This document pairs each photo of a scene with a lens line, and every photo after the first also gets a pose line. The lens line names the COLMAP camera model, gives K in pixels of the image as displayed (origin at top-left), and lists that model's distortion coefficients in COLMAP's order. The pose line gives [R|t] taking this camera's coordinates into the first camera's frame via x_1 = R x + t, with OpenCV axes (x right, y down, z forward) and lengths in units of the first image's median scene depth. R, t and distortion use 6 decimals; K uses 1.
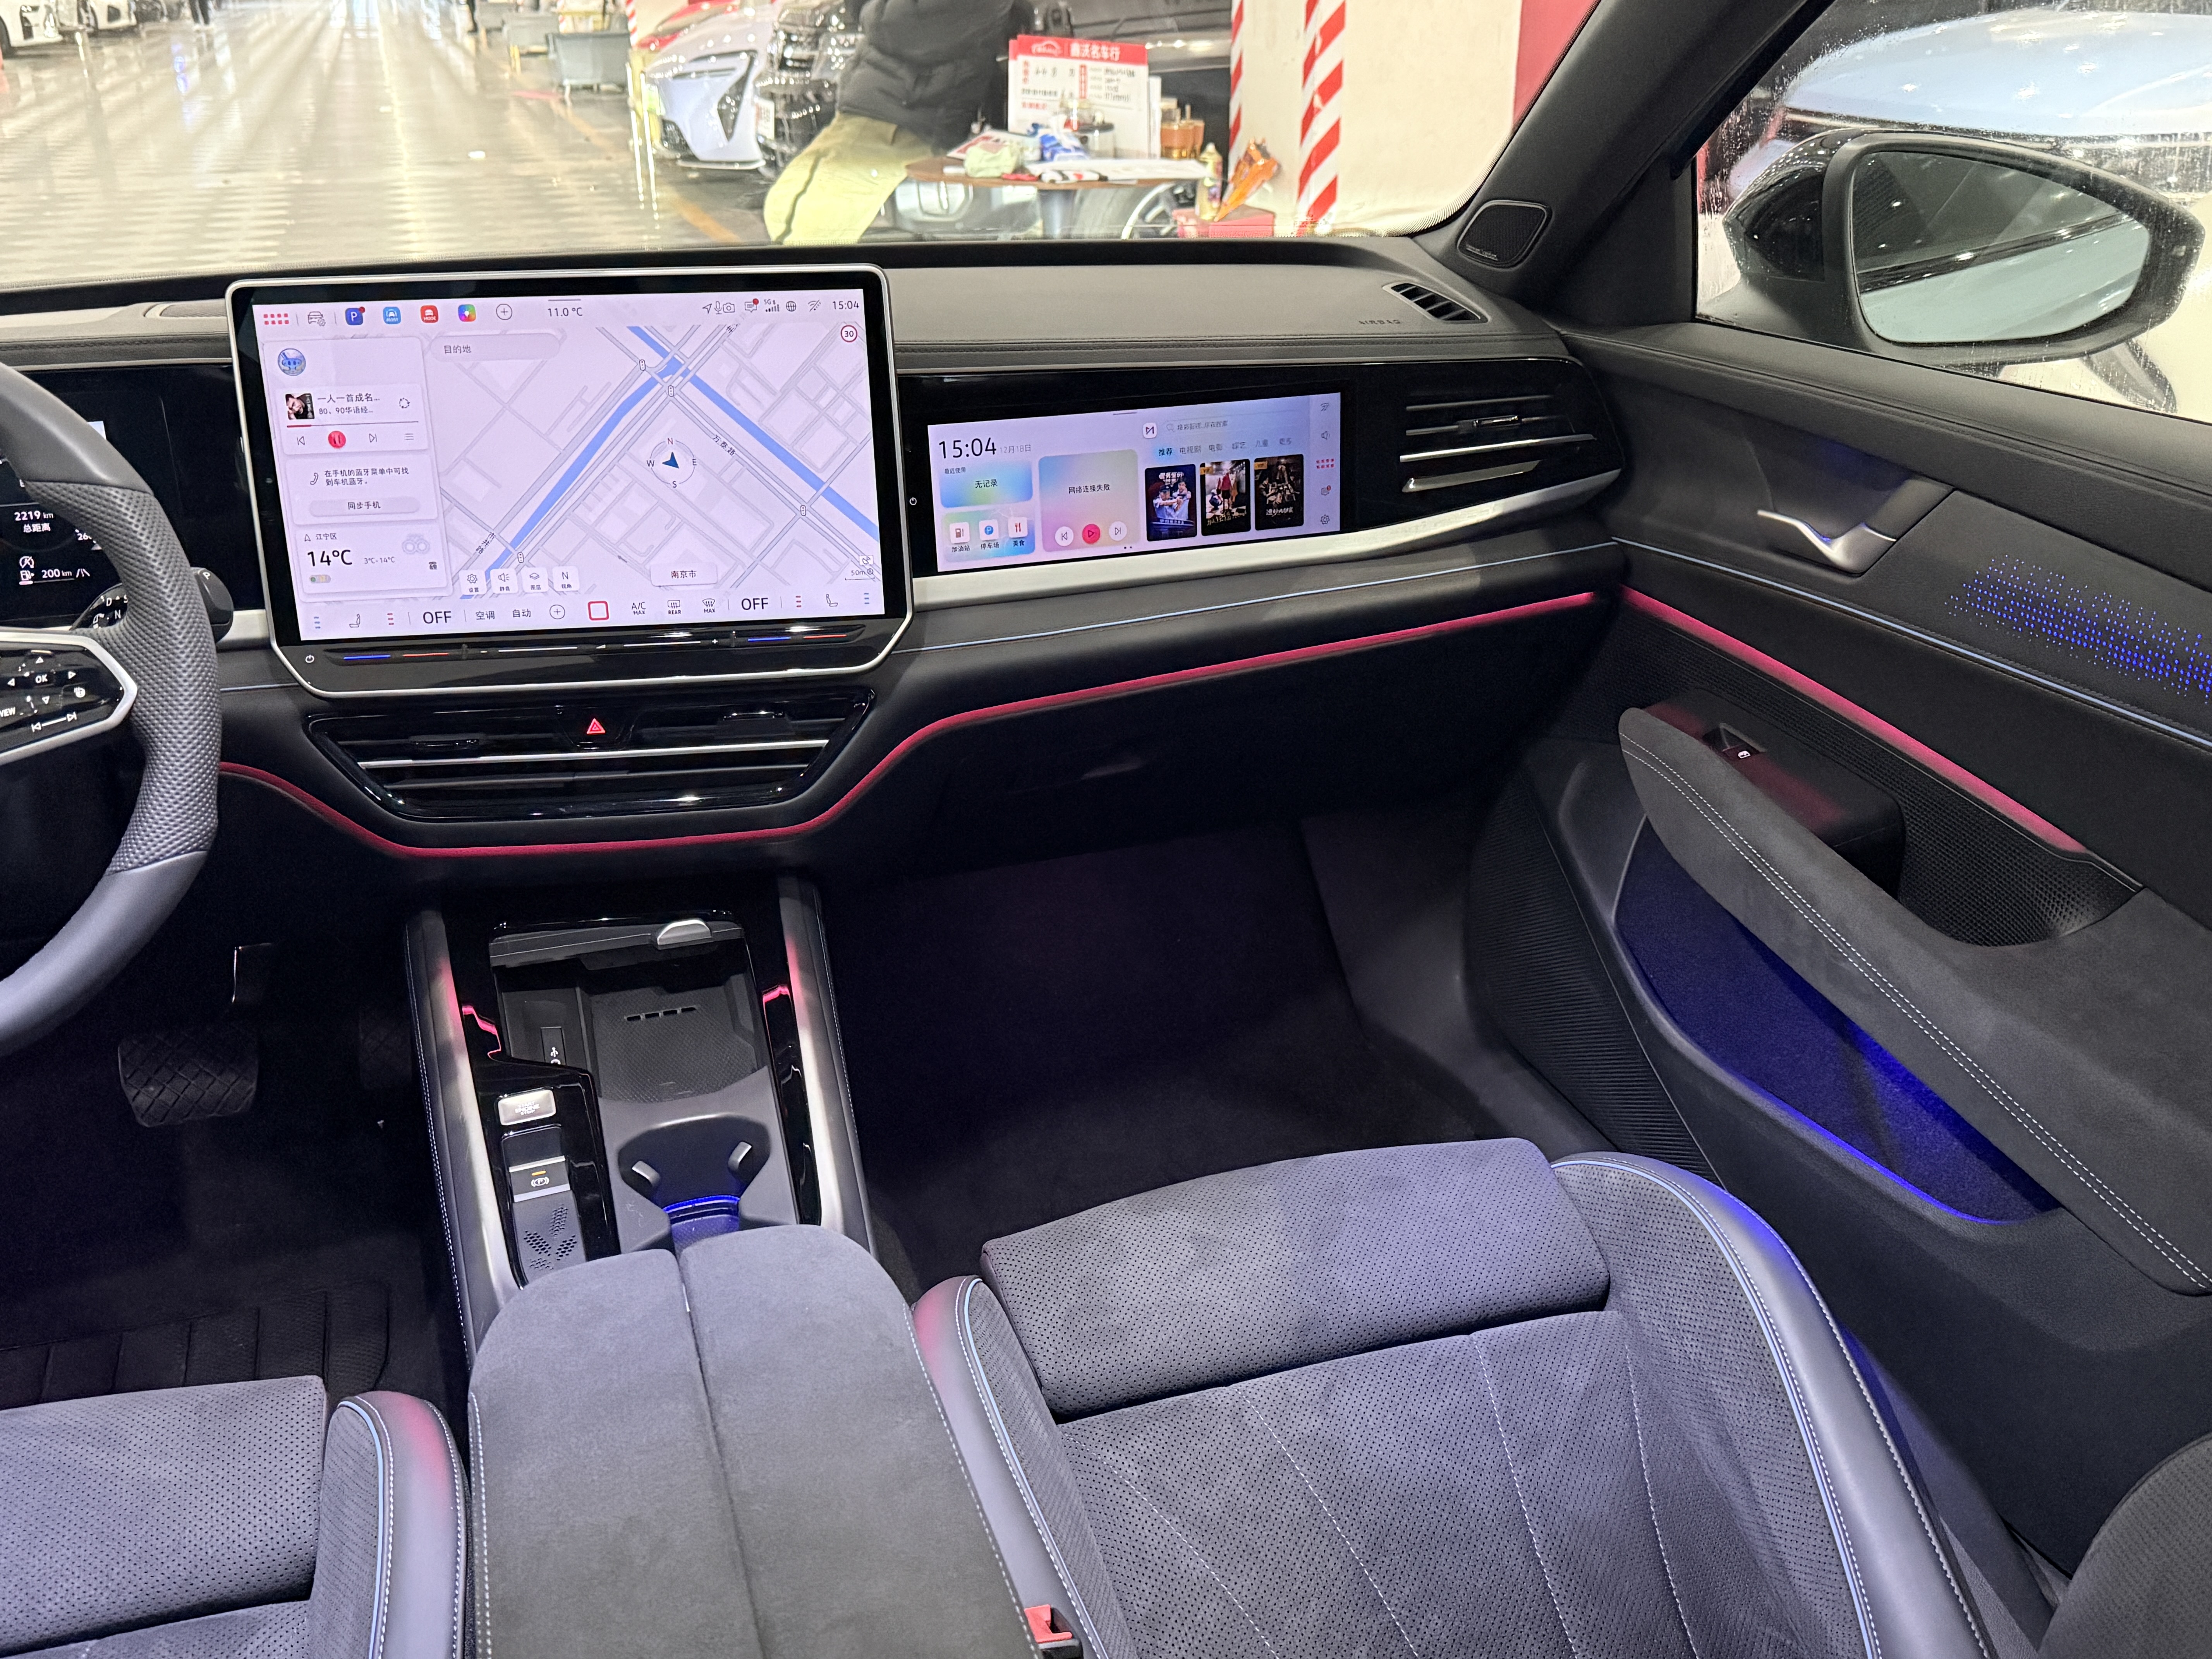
lens RADIAL K [[1960.3, 0, 1100.5], [0, 1960.3, 832.4], [0, 0, 1]] dist [0.202465, -0.469816]
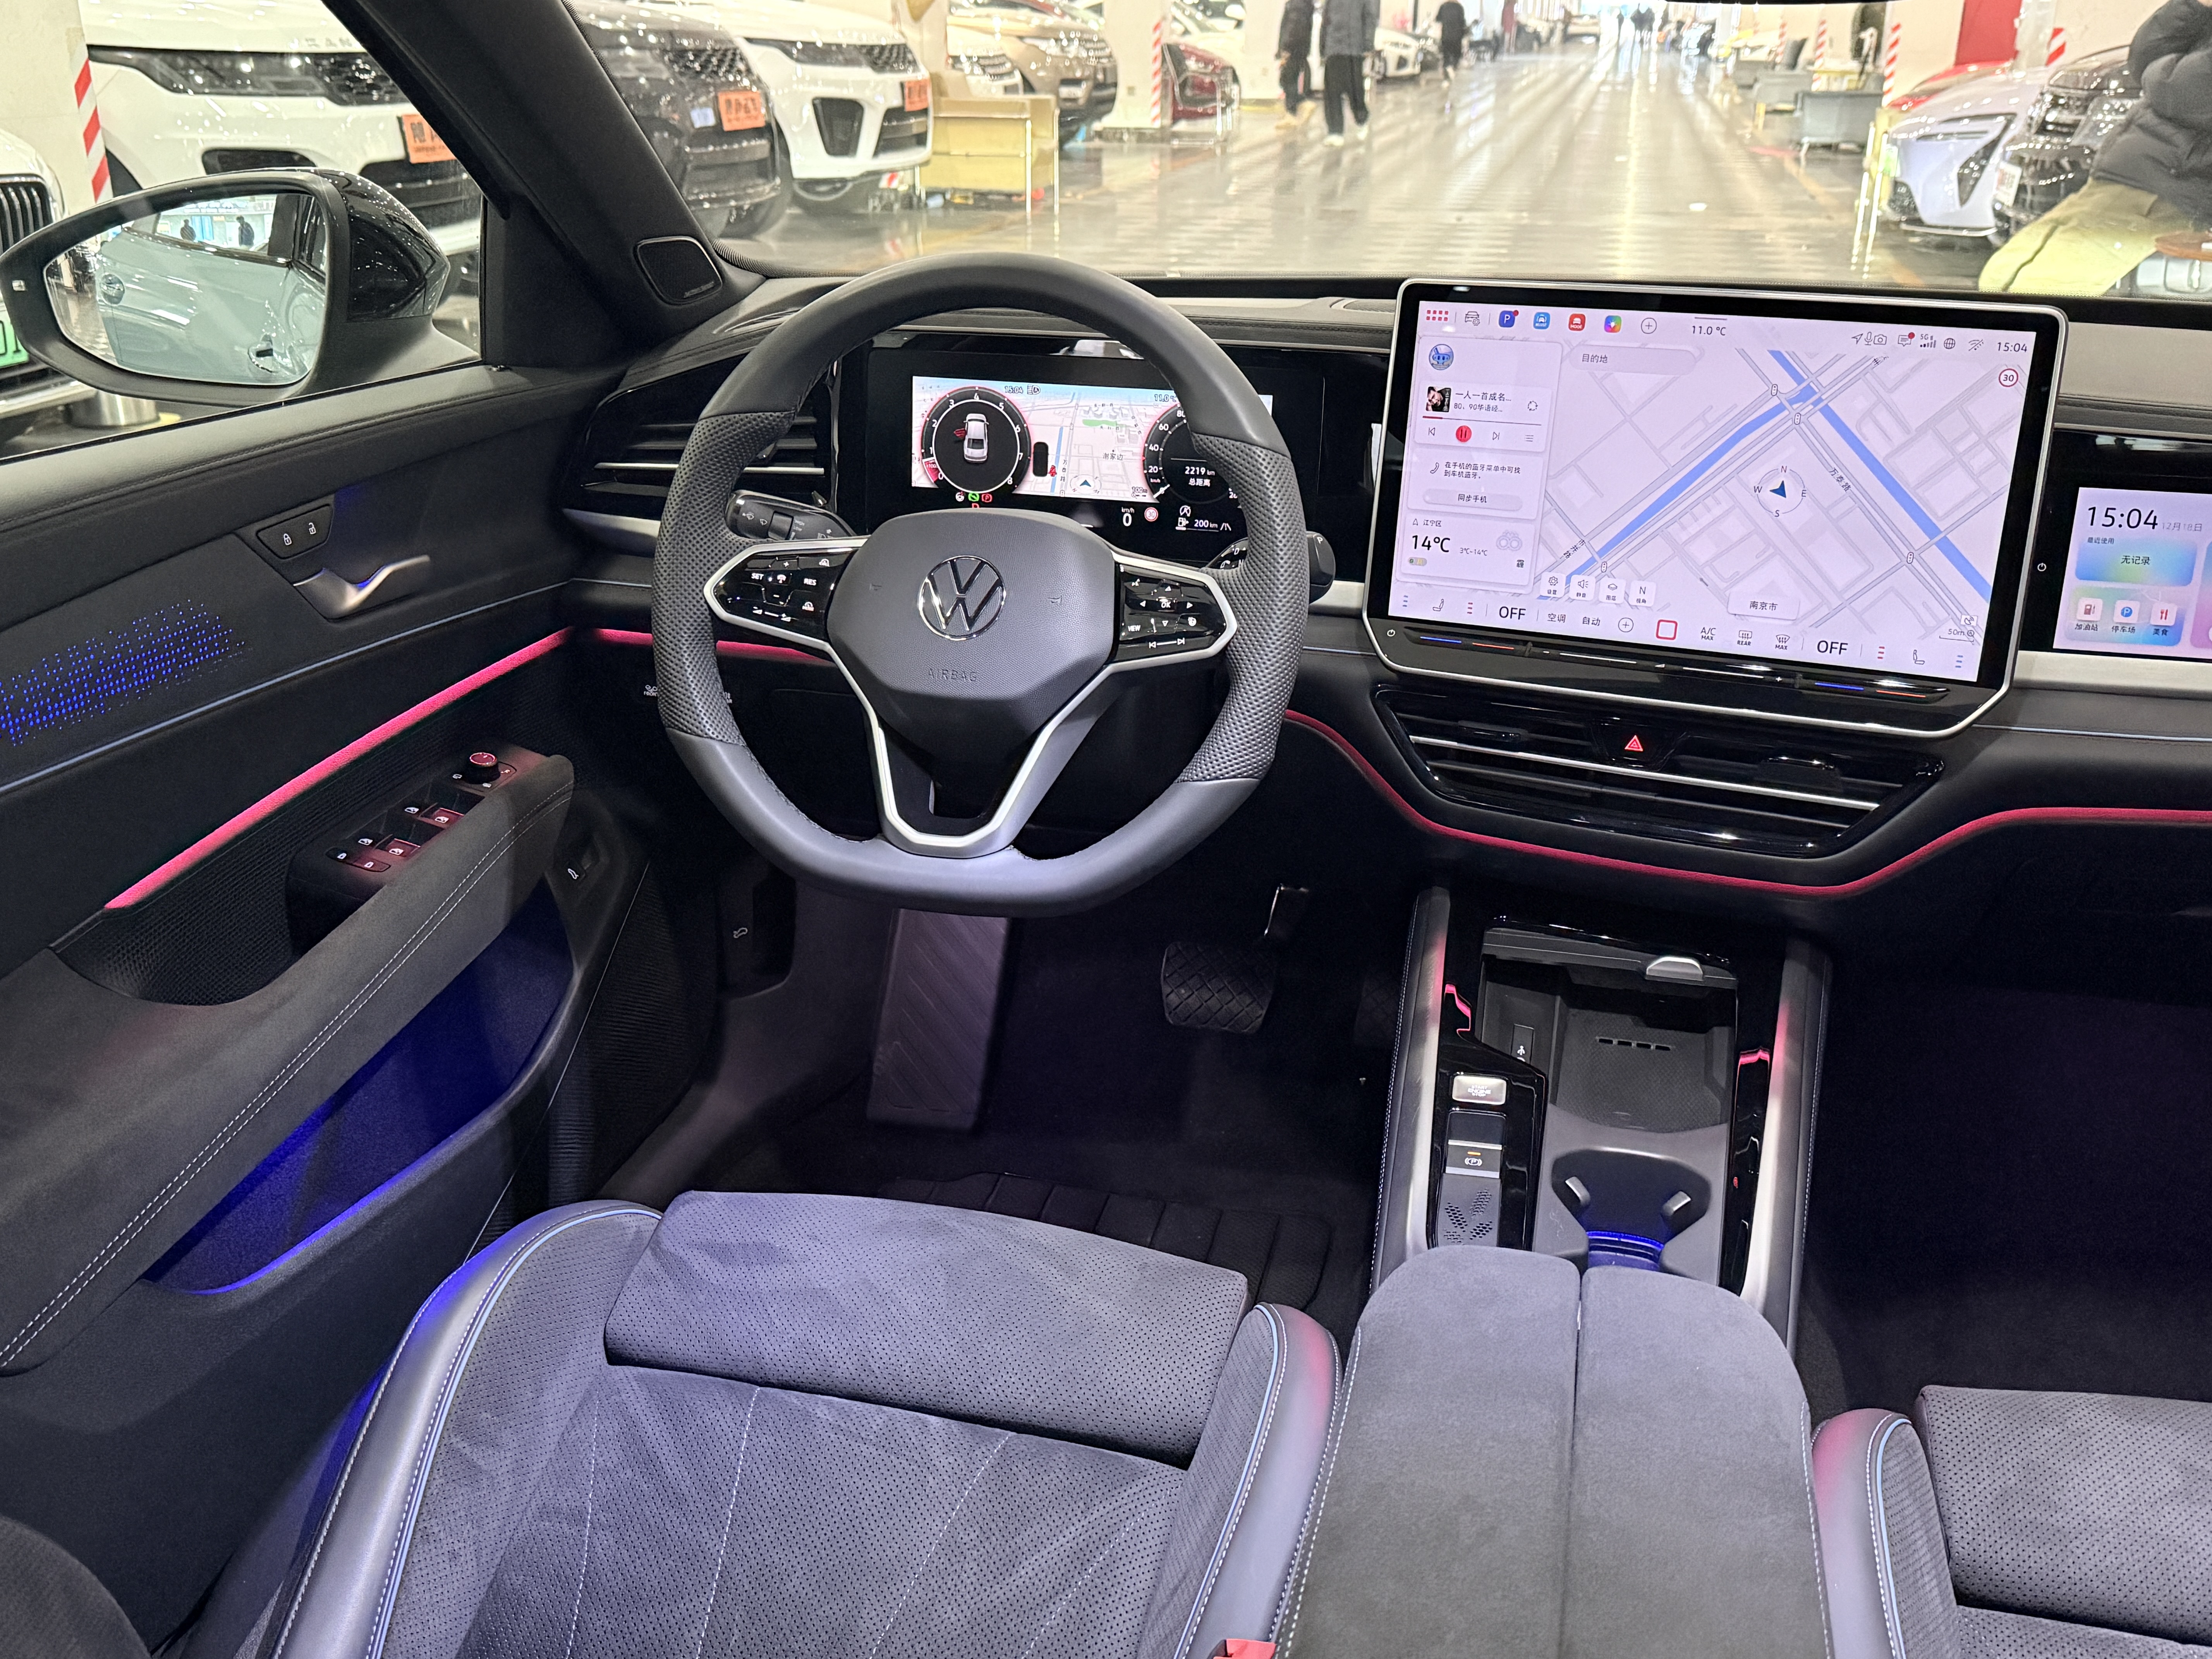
lens RADIAL K [[1960.3, 0, 1100.5], [0, 1960.3, 832.4], [0, 0, 1]] dist [0.202465, -0.469816]
pose [[0.842496, 0.213354, -0.494651, 0.021334], [-0.225750, 0.973542, 0.035410, 0.015037], [0.489118, 0.081834, 0.868370, 0.006640]]
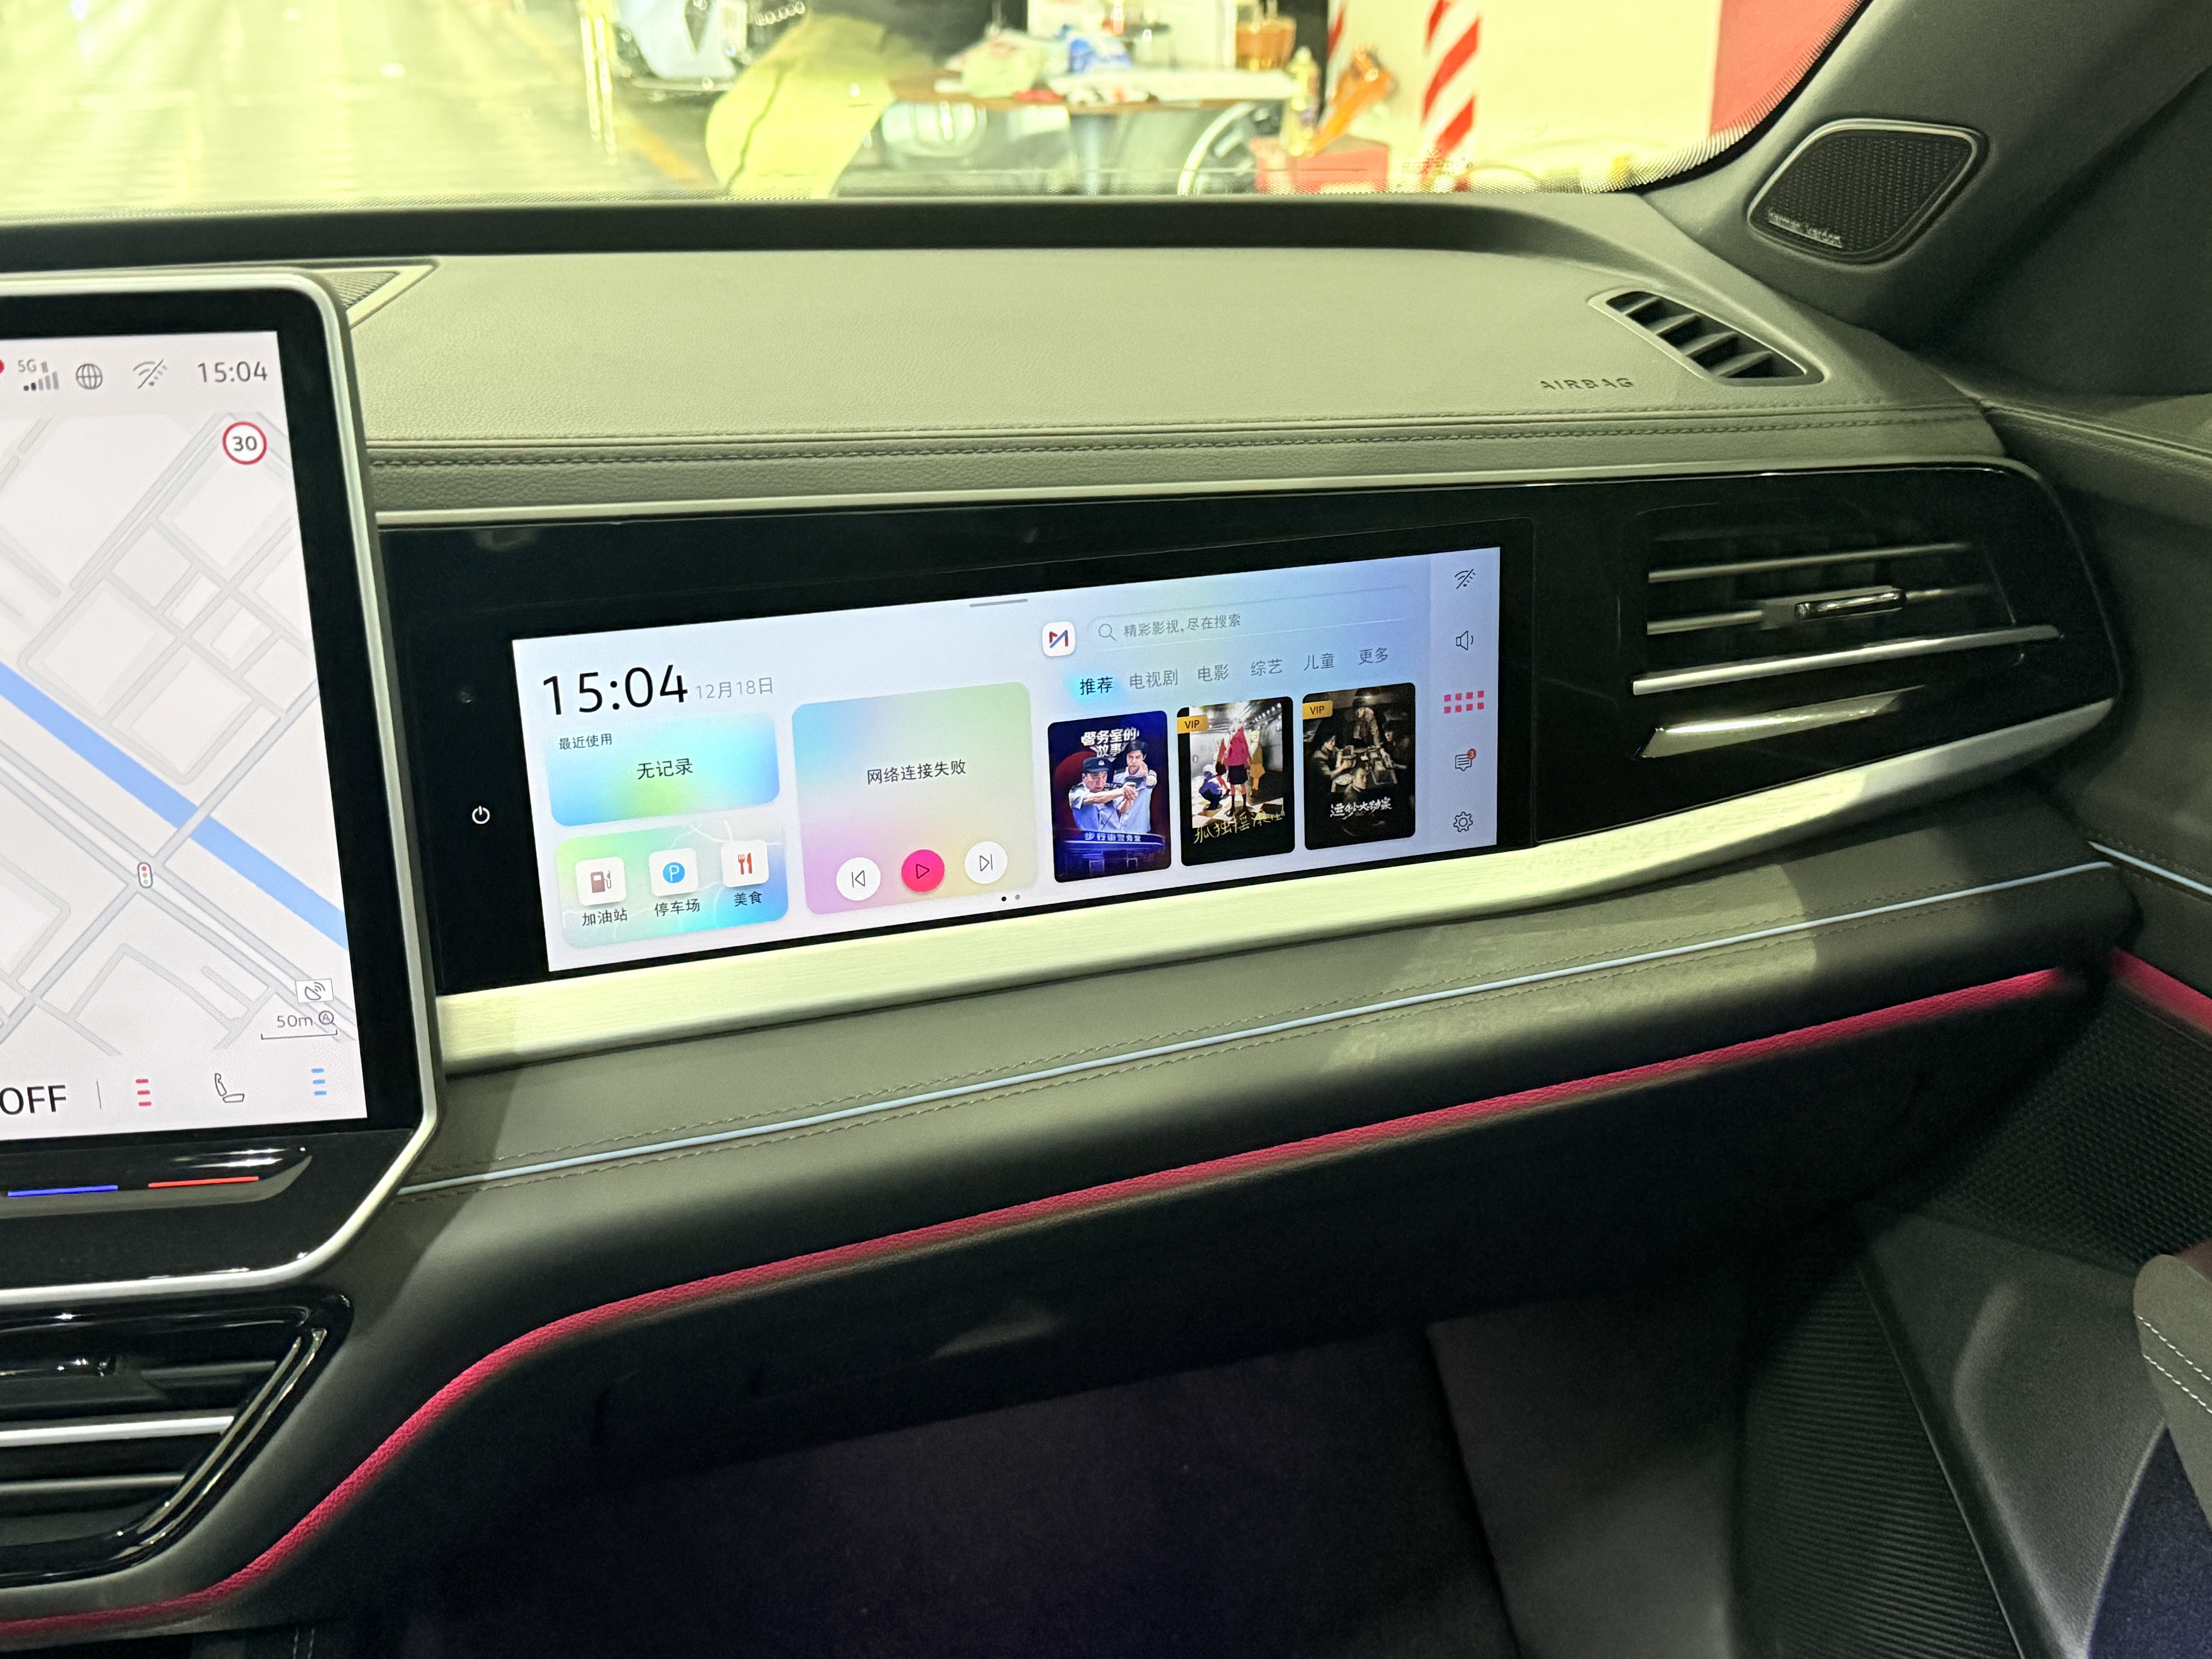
lens RADIAL K [[2384.3, 0, 1101.0], [0, 2384.3, 831.2], [0, 0, 1]] dist [0.203010, -0.512173]
pose [[0.999438, 0.011279, -0.031562, 0.054132], [-0.012057, 0.999625, -0.024570, -0.157171], [0.031273, 0.024937, 0.999200, 0.504951]]
